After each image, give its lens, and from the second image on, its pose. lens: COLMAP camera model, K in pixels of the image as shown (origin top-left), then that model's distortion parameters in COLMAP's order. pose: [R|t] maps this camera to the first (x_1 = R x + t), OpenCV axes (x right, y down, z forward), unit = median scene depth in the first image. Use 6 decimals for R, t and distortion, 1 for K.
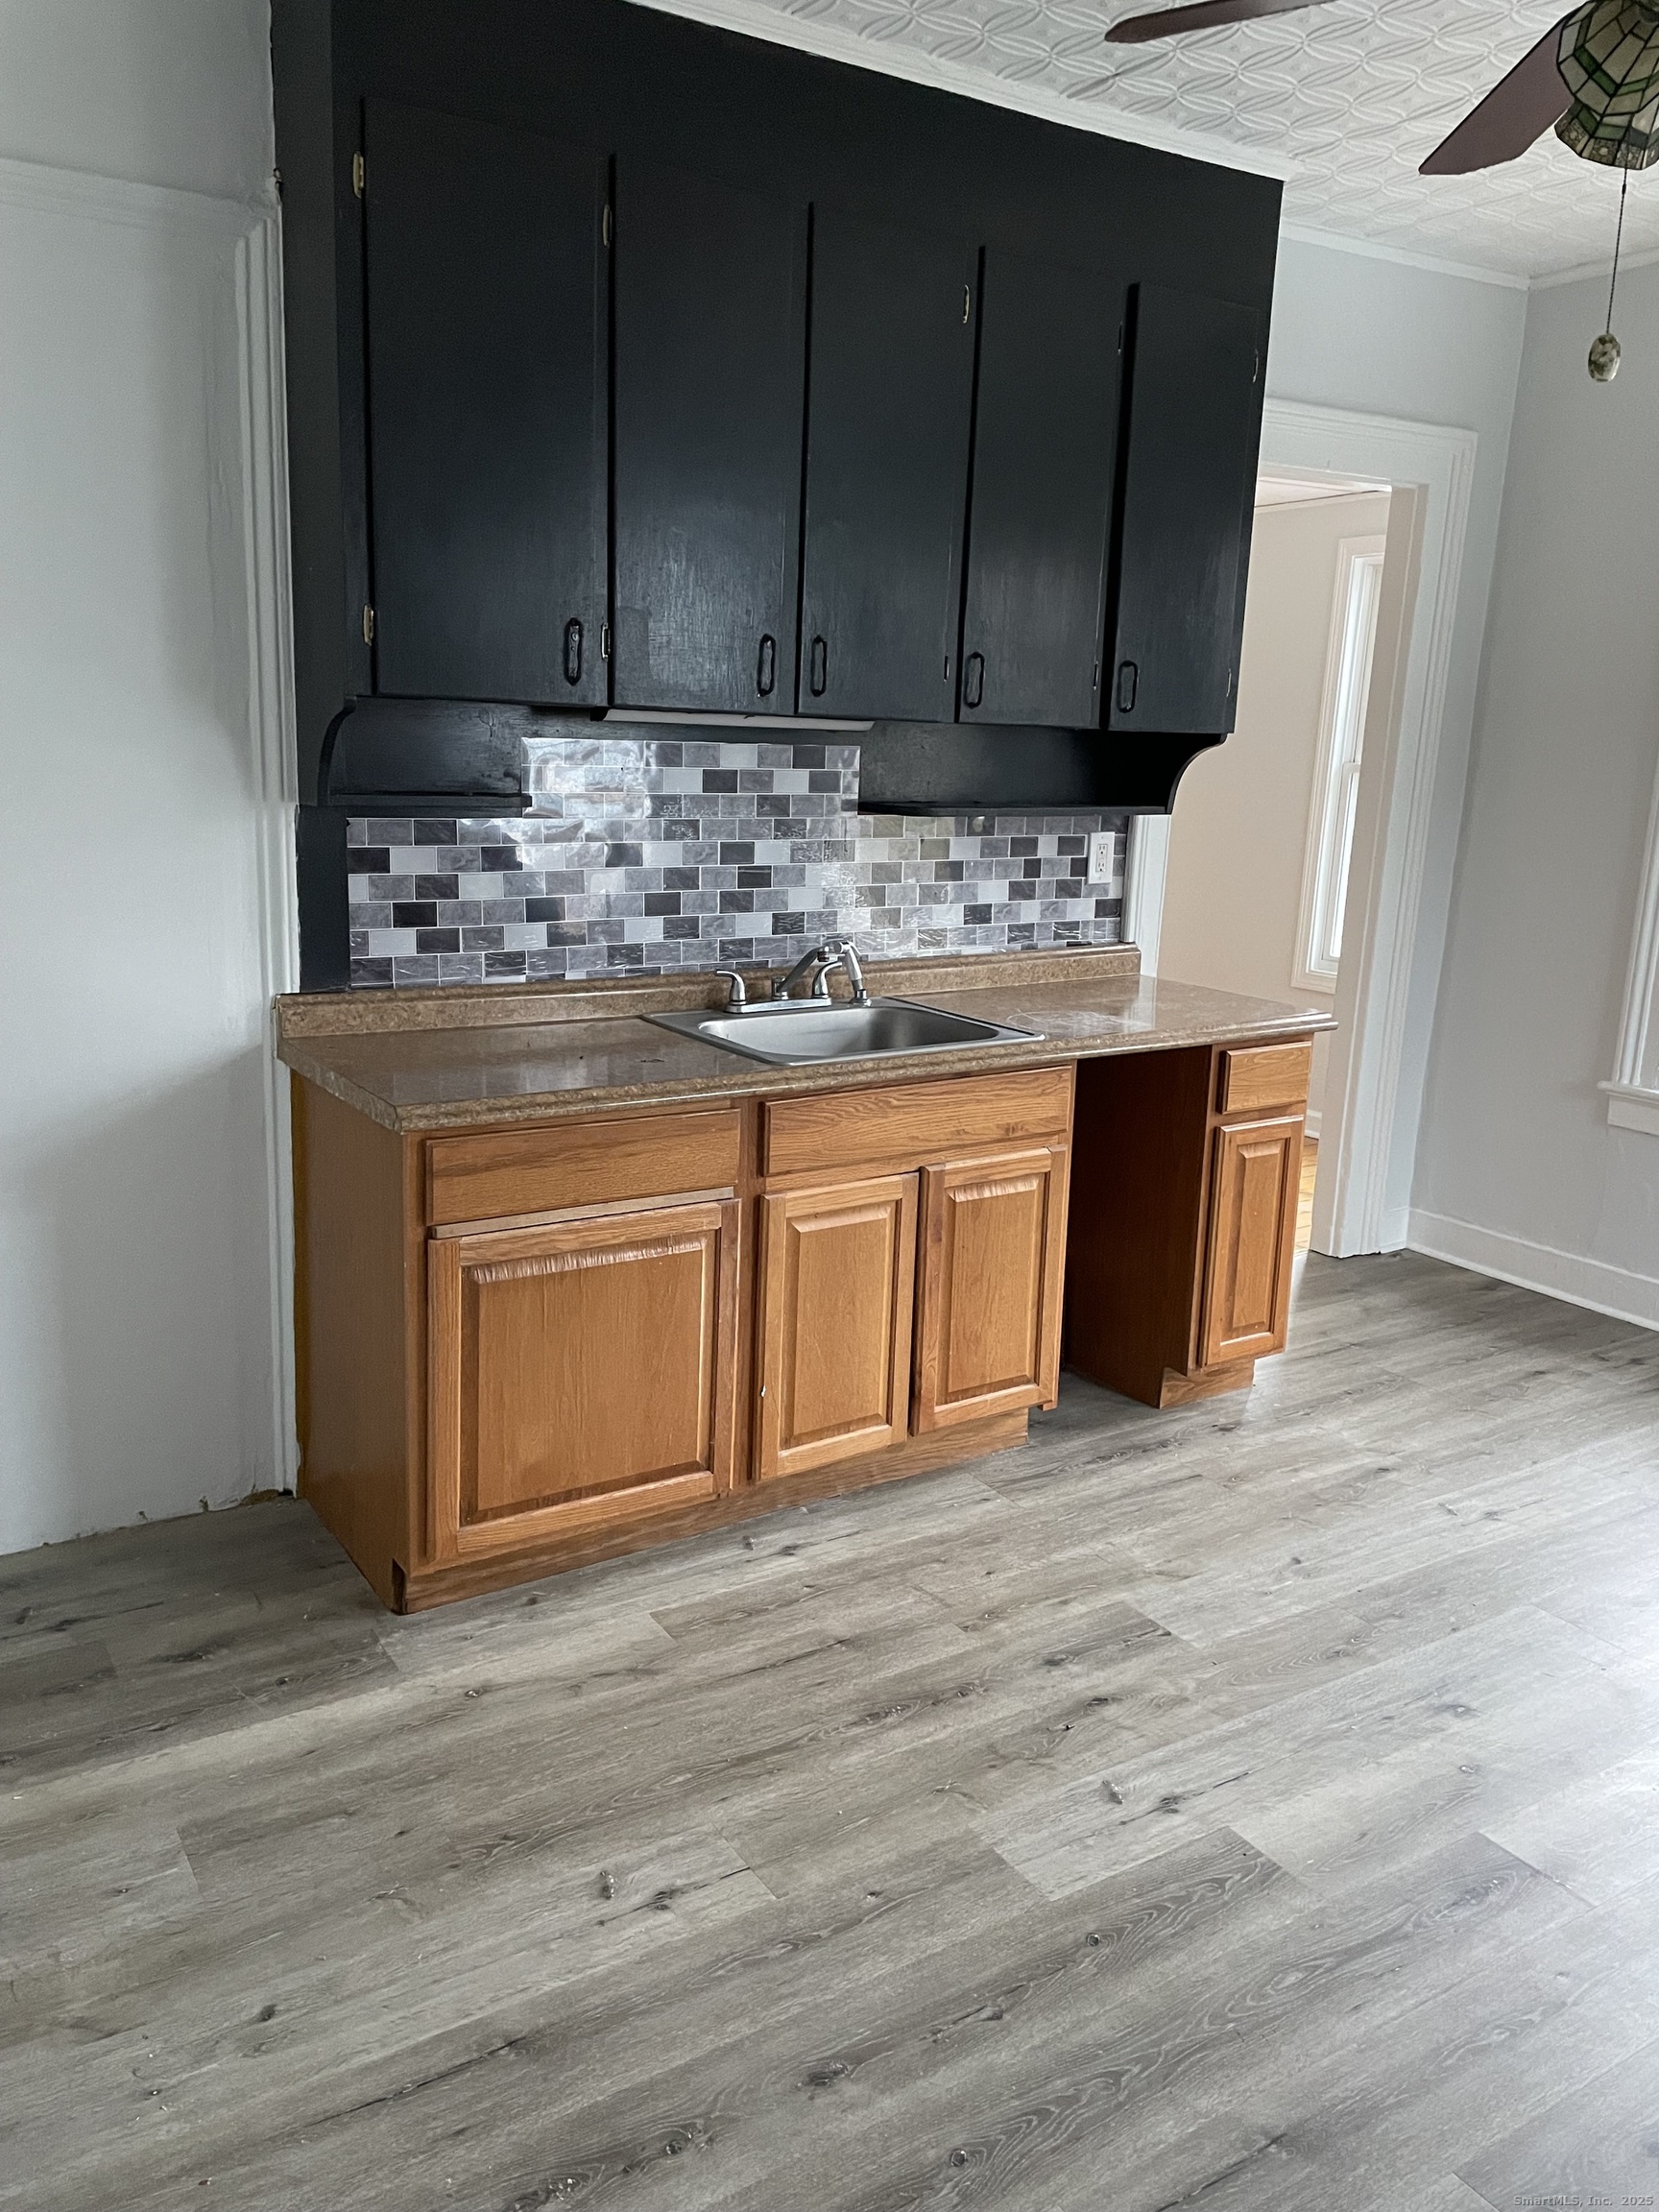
lens RADIAL K [[1663.1, 0, 829.5], [0, 1663.1, 1106.0], [0, 0, 1]] dist [0.102048, -0.136000]
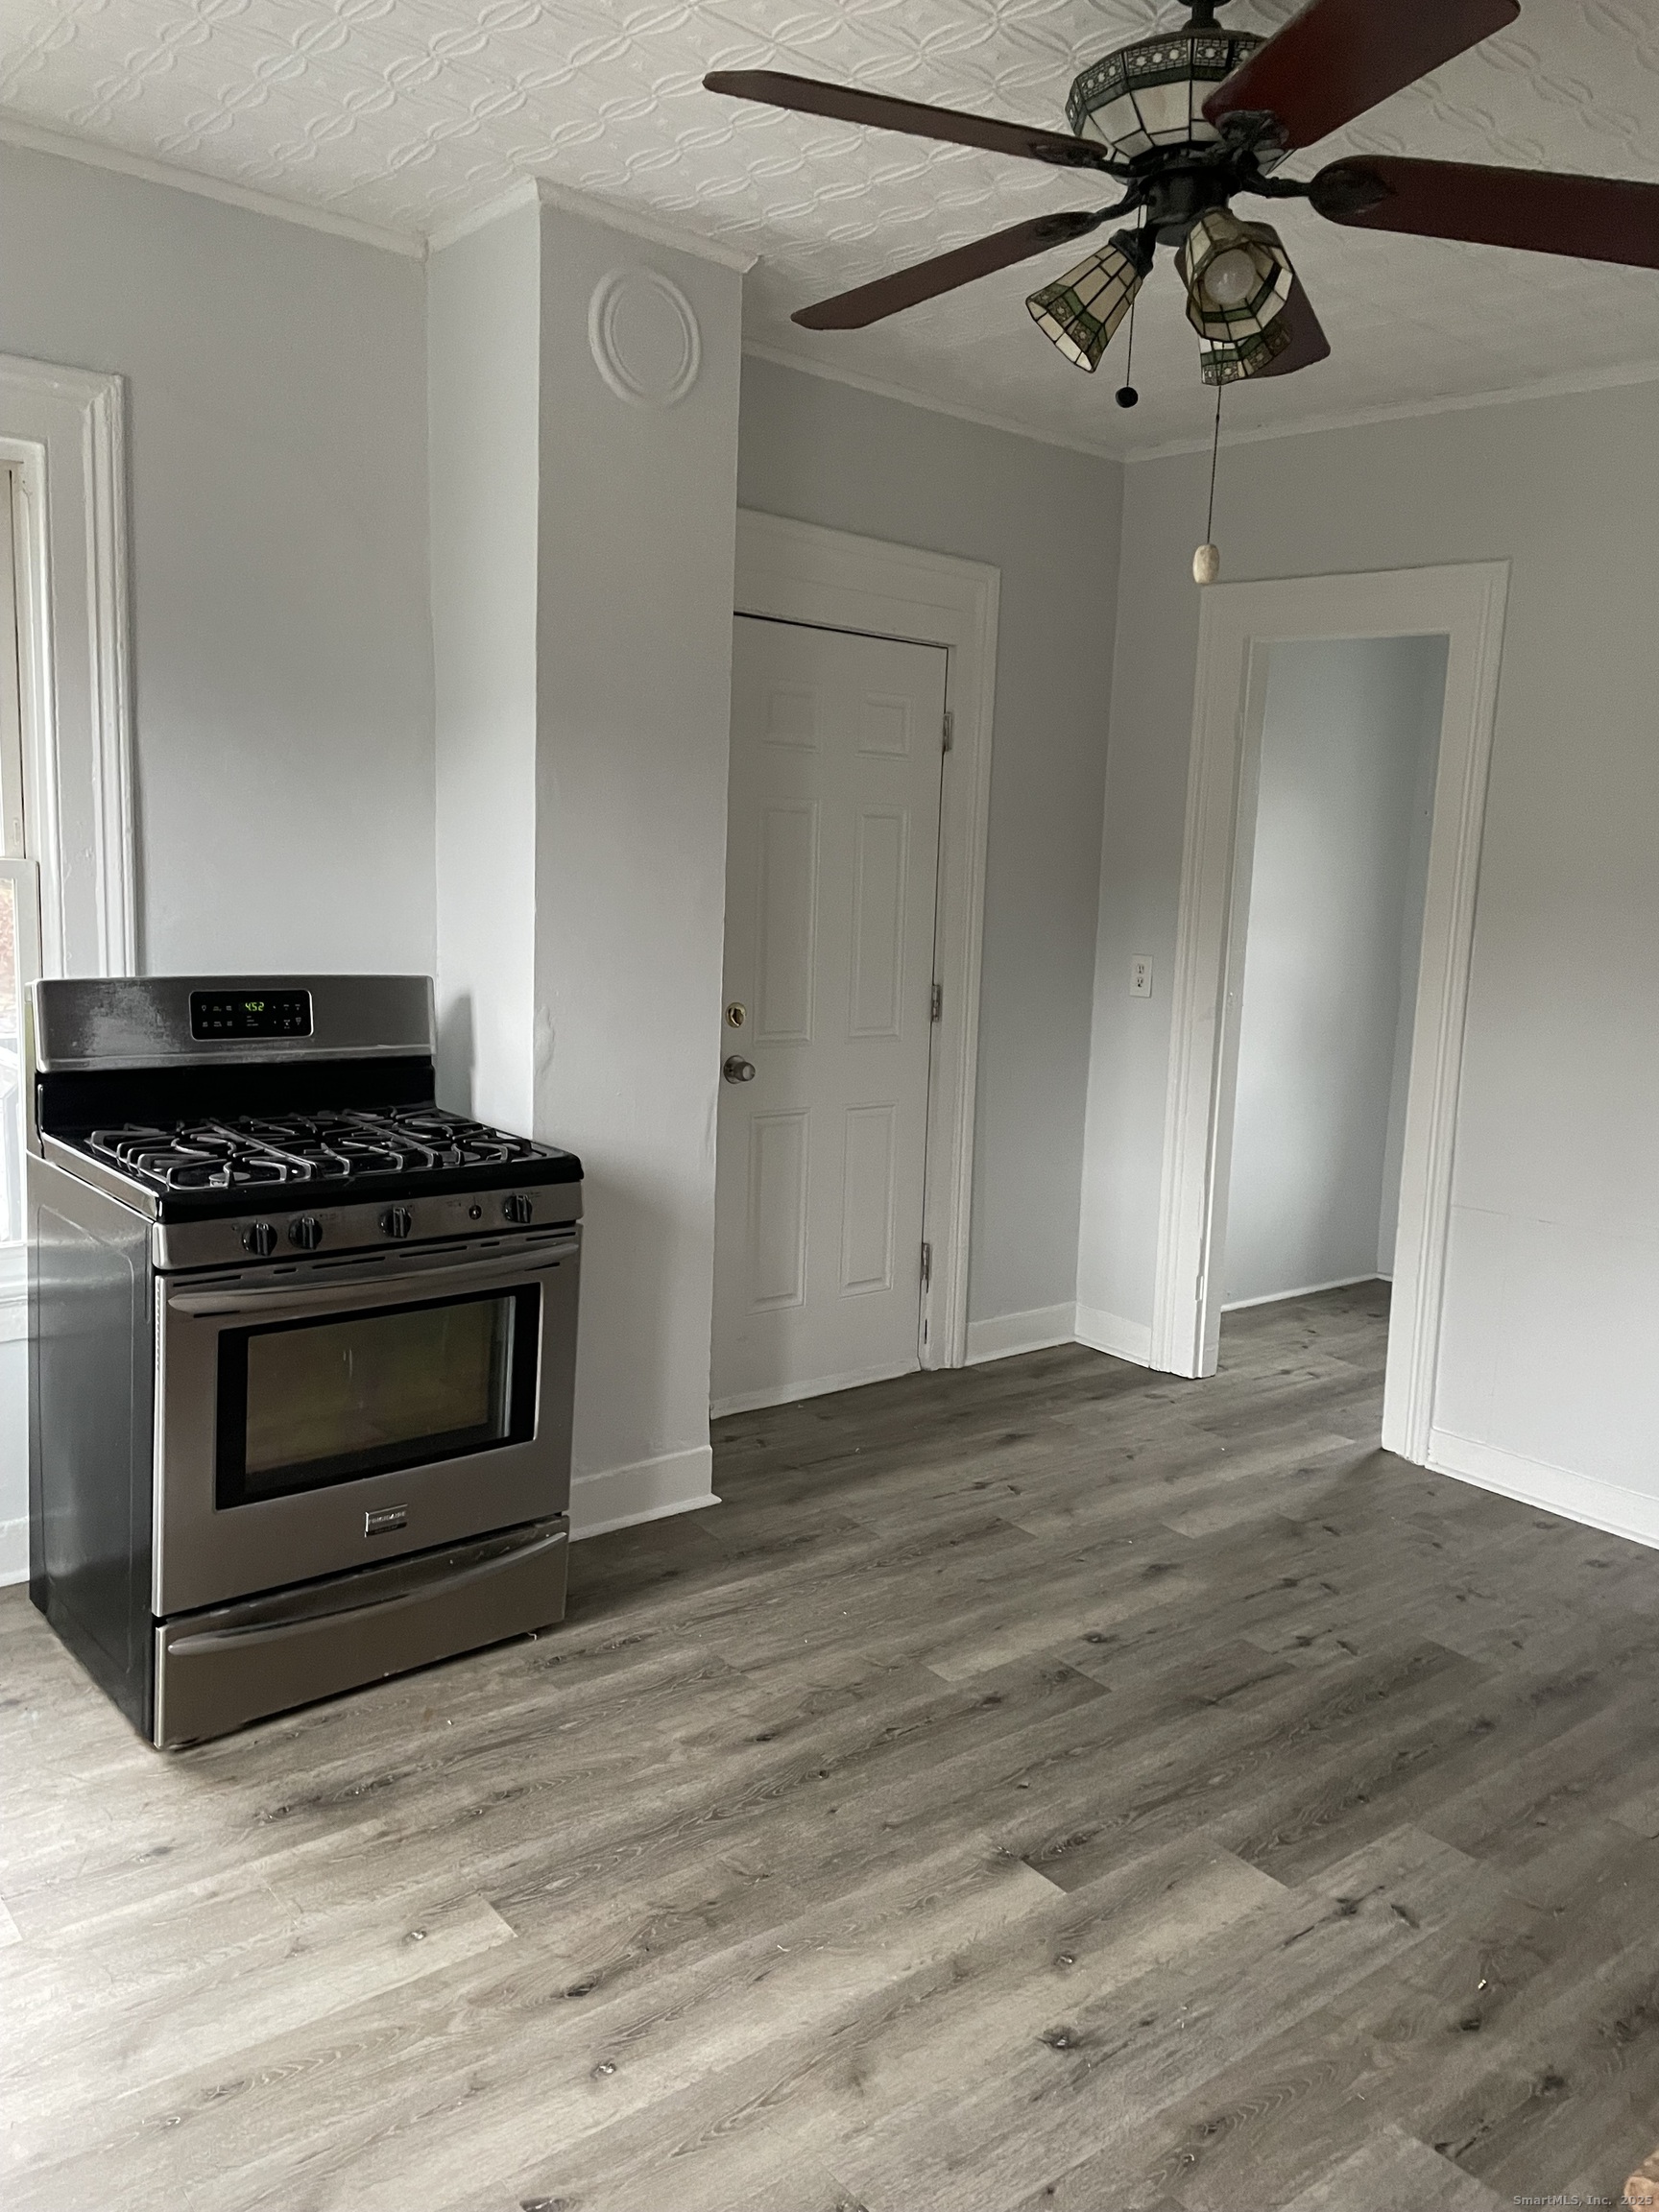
lens RADIAL K [[1663.1, 0, 829.5], [0, 1663.1, 1106.0], [0, 0, 1]] dist [0.102048, -0.136000]
pose [[-0.989773, -0.053799, -0.132115, 0.488690], [-0.096759, 0.933726, 0.344664, -0.273500], [0.104816, 0.353923, -0.929383, 1.258723]]
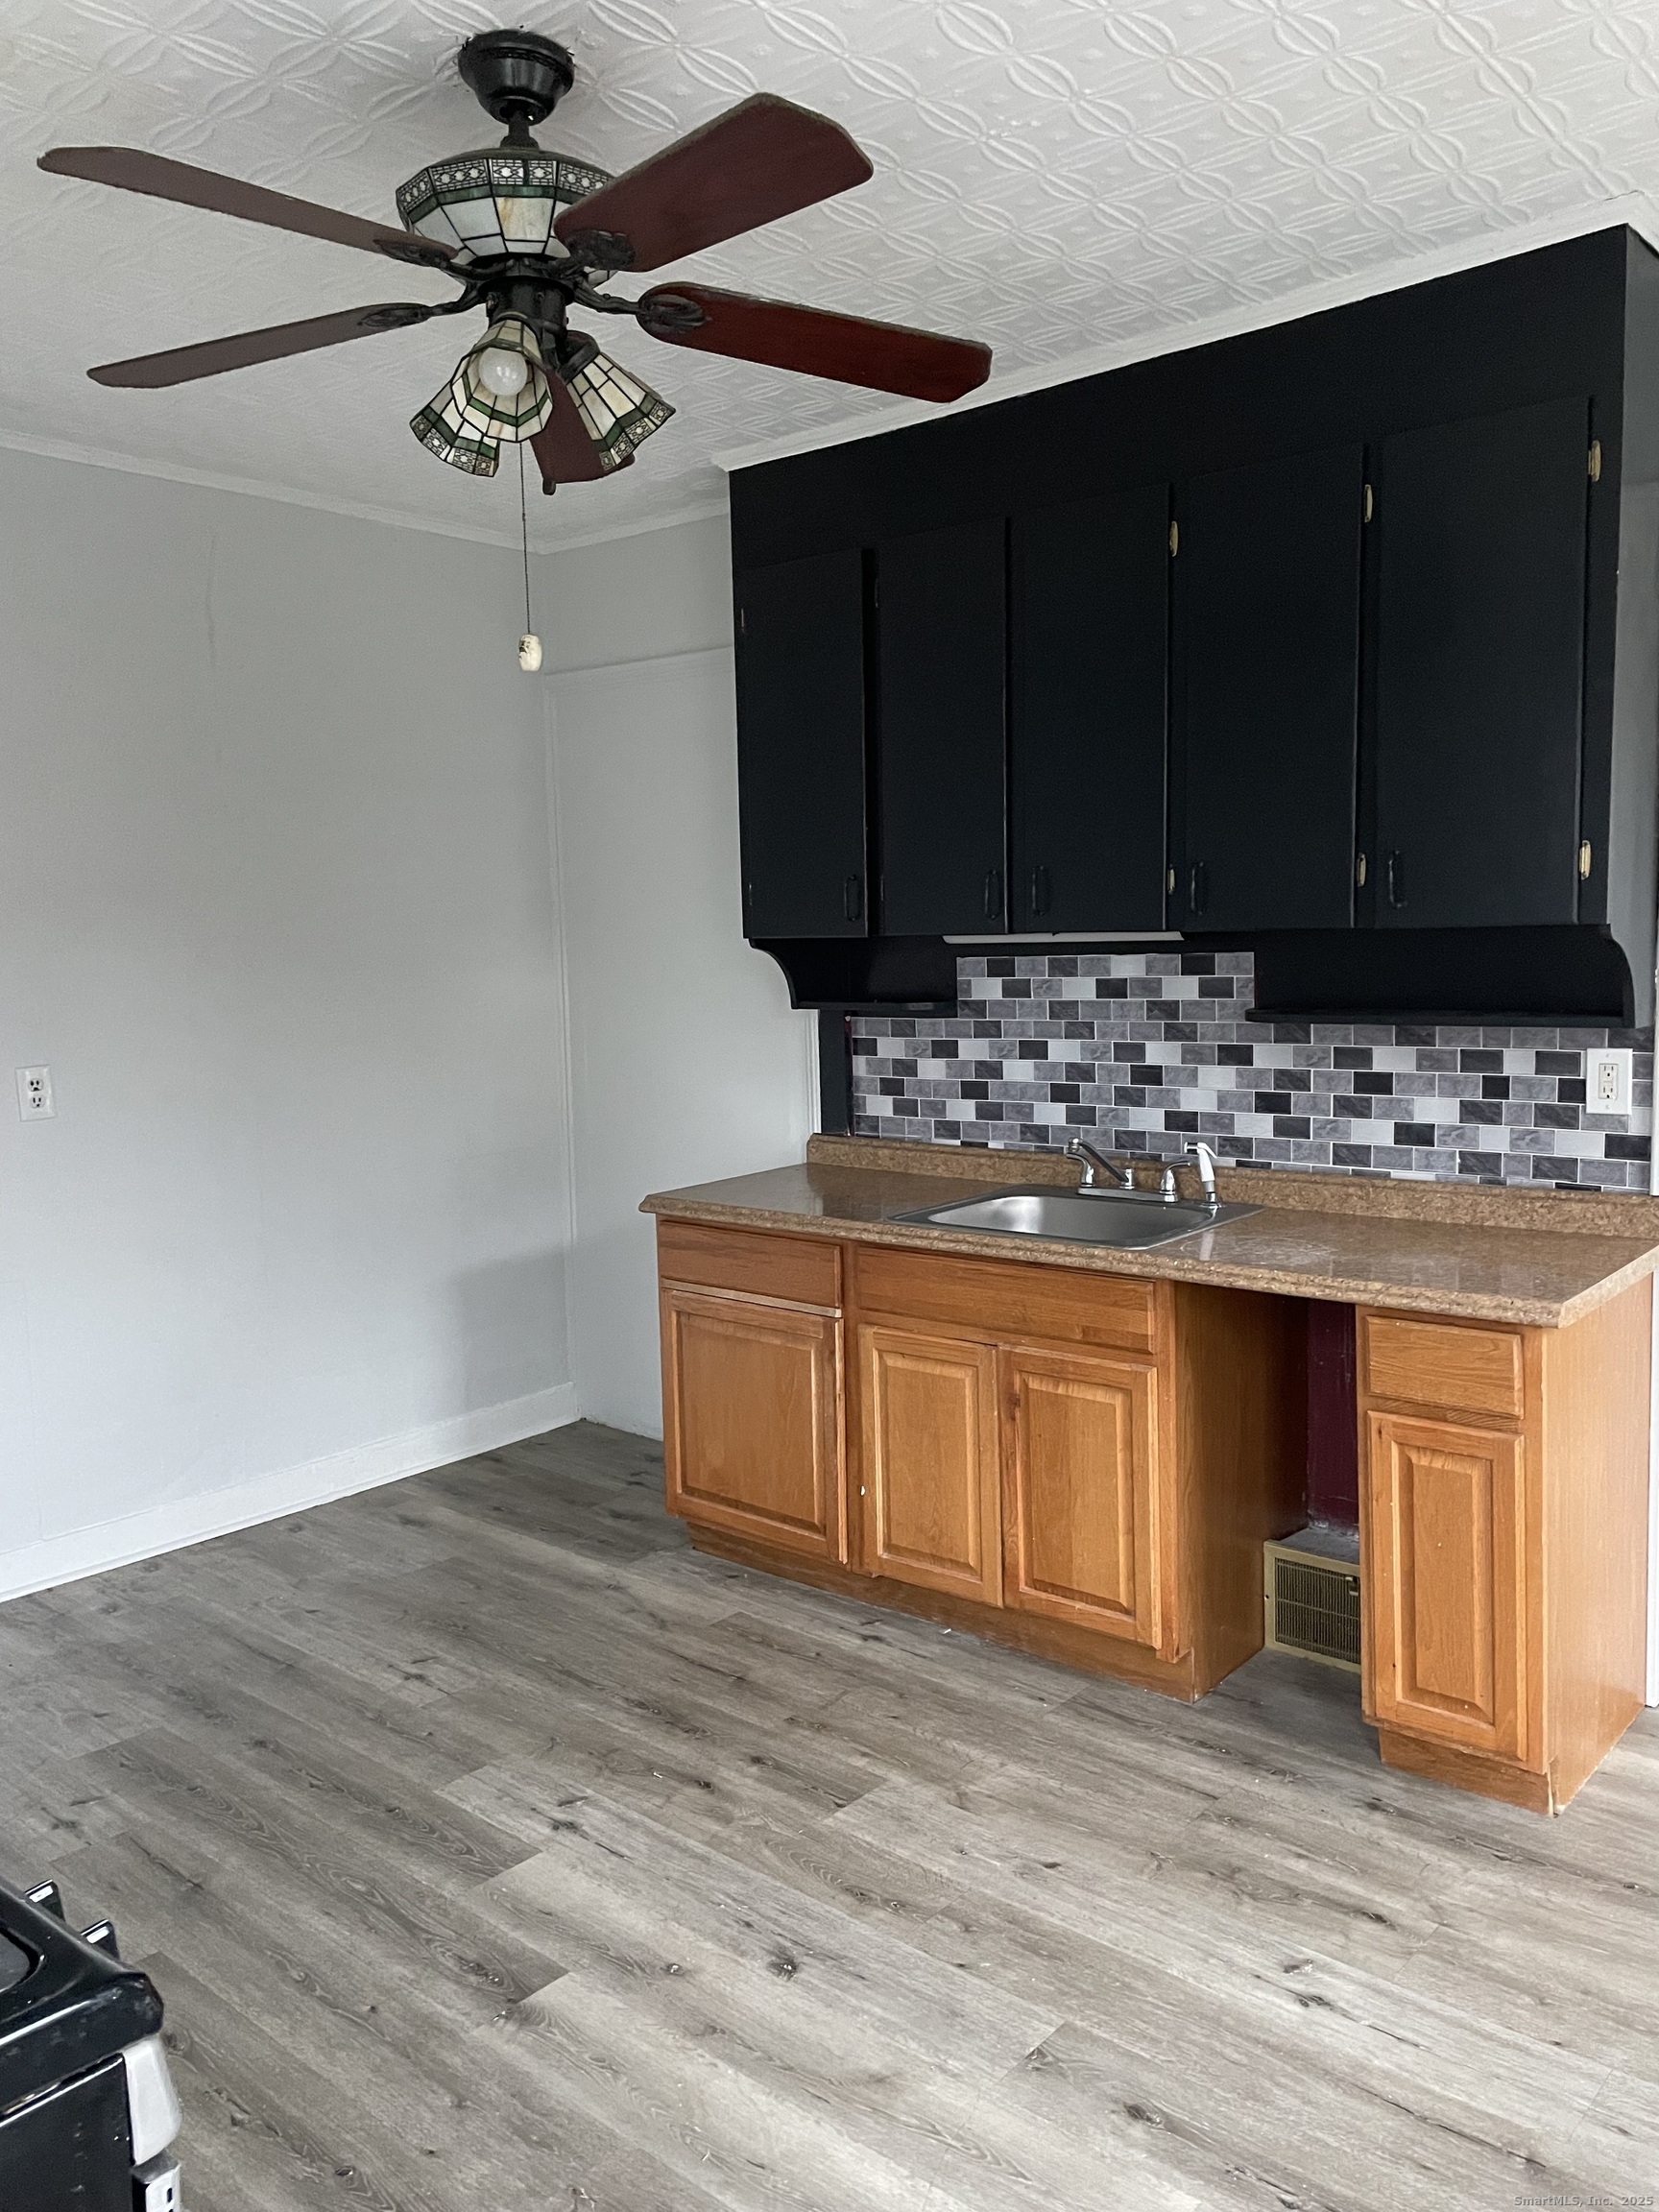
lens RADIAL K [[1663.1, 0, 829.5], [0, 1663.1, 1106.0], [0, 0, 1]] dist [0.102048, -0.136000]
pose [[0.284393, 0.067315, -0.956342, 0.984995], [-0.172346, 0.984871, 0.018071, -0.108425], [0.943089, 0.159683, 0.291692, 0.527760]]
